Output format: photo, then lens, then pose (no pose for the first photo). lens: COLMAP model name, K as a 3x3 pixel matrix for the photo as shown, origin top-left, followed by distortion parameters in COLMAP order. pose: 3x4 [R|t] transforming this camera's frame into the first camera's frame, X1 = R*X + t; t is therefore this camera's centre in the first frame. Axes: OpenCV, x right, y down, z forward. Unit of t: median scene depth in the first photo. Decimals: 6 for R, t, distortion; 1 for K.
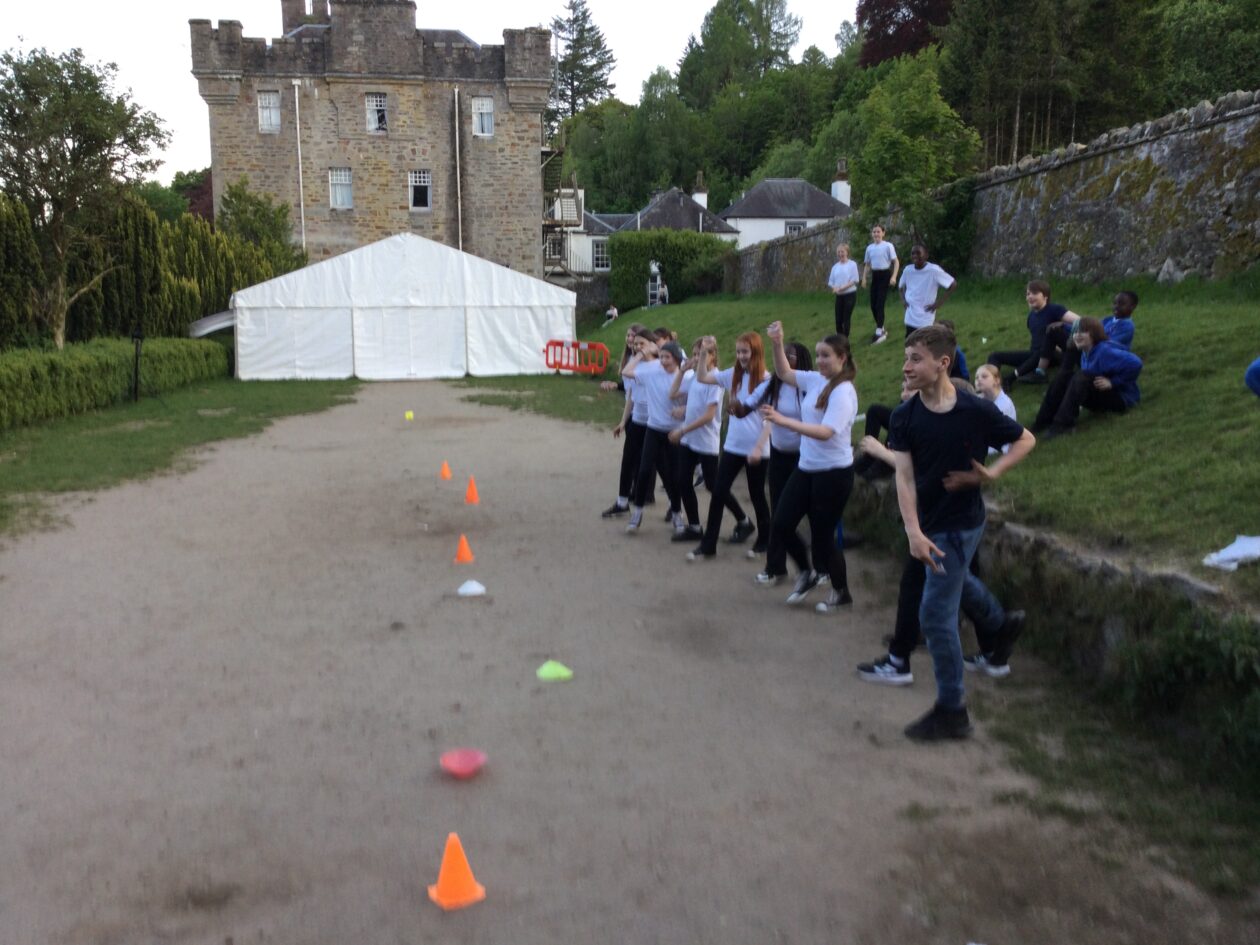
lens RADIAL K [[1159.6, 0, 629.2], [0, 1159.6, 473.7], [0, 0, 1]] dist [0.128203, -0.206020]
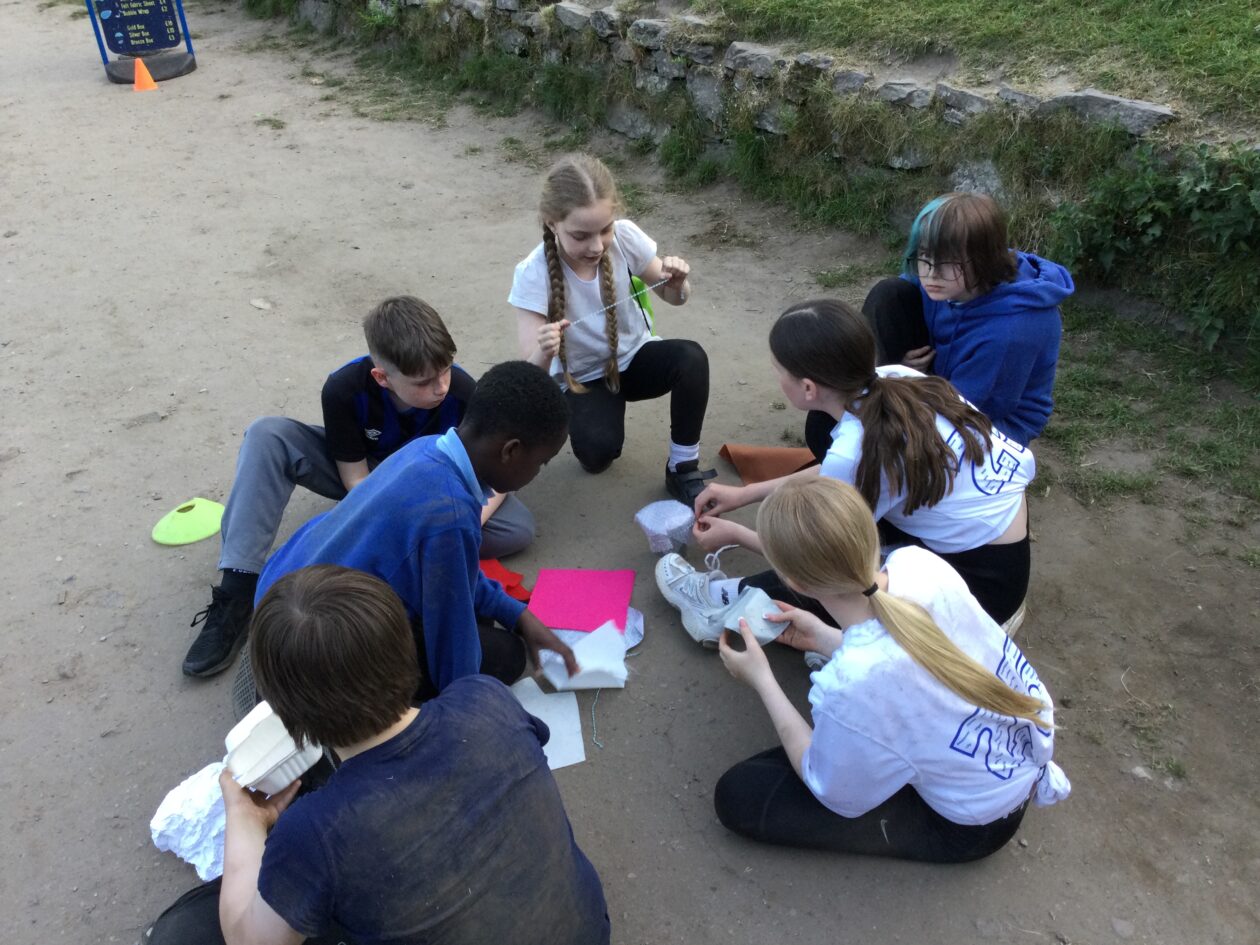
lens RADIAL K [[1159.6, 0, 627.9], [0, 1159.6, 472.6], [0, 0, 1]] dist [0.128203, -0.206020]
pose [[0.873714, -0.307381, 0.377015, -0.109227], [0.131806, 0.895653, 0.424773, -0.043820], [-0.468242, -0.321438, 0.823060, 0.391403]]
